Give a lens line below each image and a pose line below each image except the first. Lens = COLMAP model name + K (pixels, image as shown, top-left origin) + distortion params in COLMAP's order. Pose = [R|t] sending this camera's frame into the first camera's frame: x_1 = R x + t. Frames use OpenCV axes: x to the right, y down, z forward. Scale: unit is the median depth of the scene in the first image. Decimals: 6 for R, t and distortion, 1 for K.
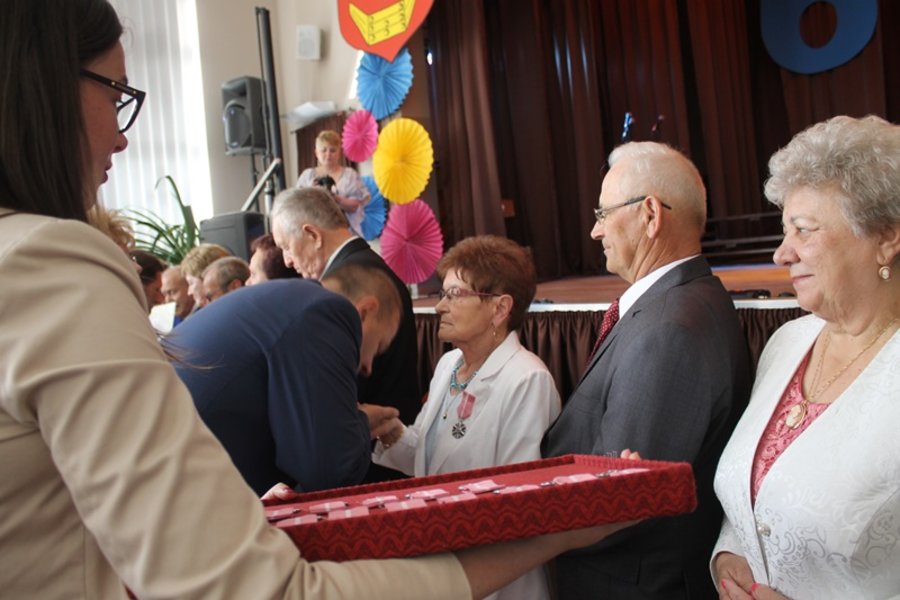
lens RADIAL K [[775.7, 0, 446.4], [0, 775.7, 280.8], [0, 0, 1]] dist [-0.139628, 0.130113]
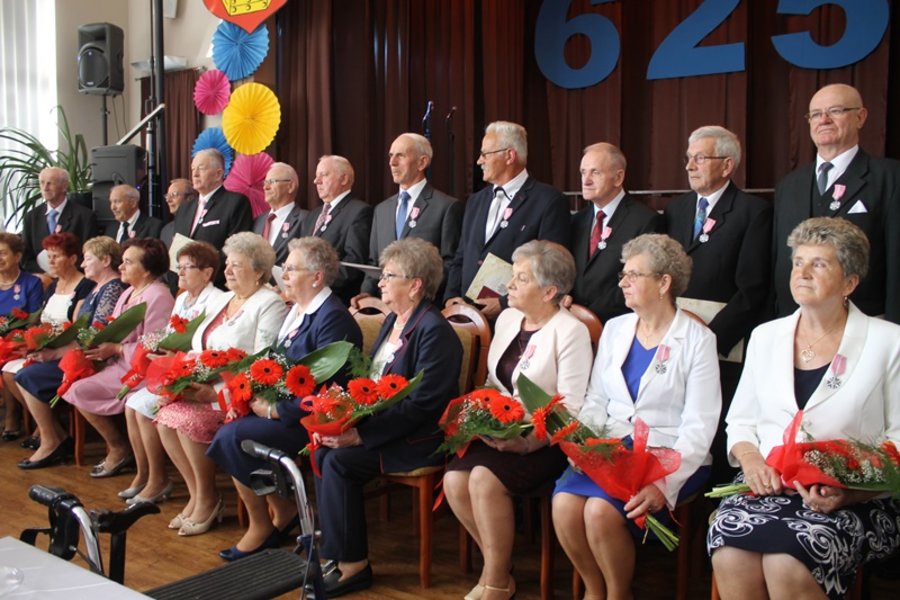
lens RADIAL K [[775.7, 0, 436.6], [0, 775.7, 288.8], [0, 0, 1]] dist [-0.139628, 0.130113]
pose [[0.946005, 0.064614, 0.317648, -0.141685], [-0.078358, 0.996453, 0.030668, 0.045716], [-0.314540, -0.053902, 0.947713, -0.209624]]
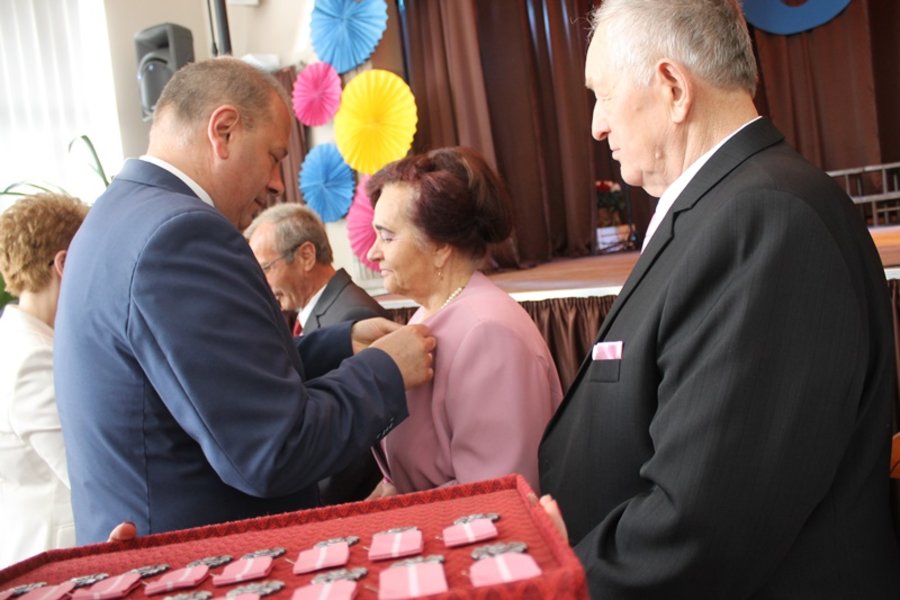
lens RADIAL K [[775.7, 0, 441.2], [0, 775.7, 280.5], [0, 0, 1]] dist [-0.139628, 0.130113]
pose [[0.989028, -0.036311, 0.143198, -0.108458], [0.036009, 0.999340, 0.004702, 0.010580], [-0.143275, 0.000506, 0.989683, 0.182048]]
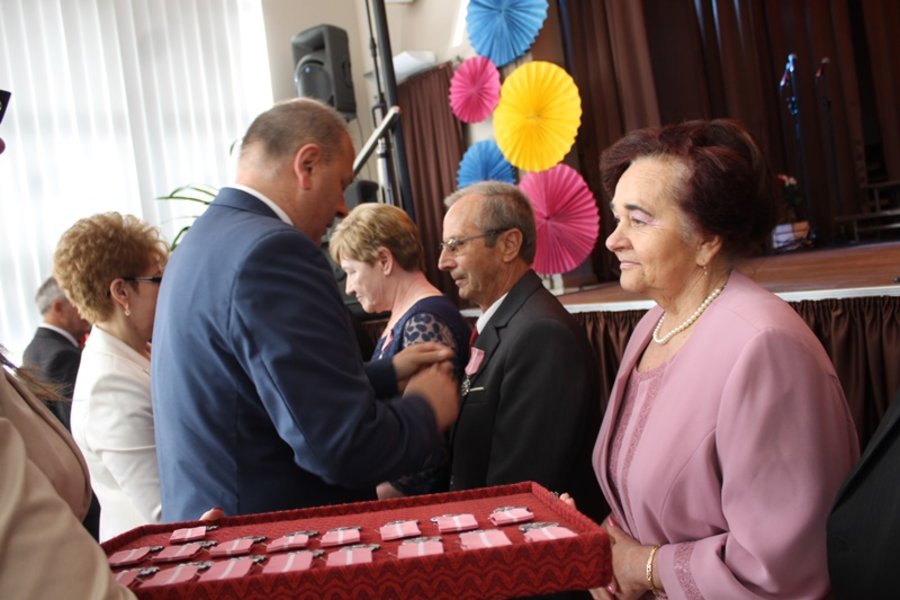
lens RADIAL K [[775.7, 0, 452.1], [0, 775.7, 284.4], [0, 0, 1]] dist [-0.139628, 0.130113]
pose [[0.998679, -0.040561, -0.031550, -0.121914], [0.040616, 0.999174, 0.001102, 0.009462], [0.031479, -0.002381, 0.999502, 0.219323]]
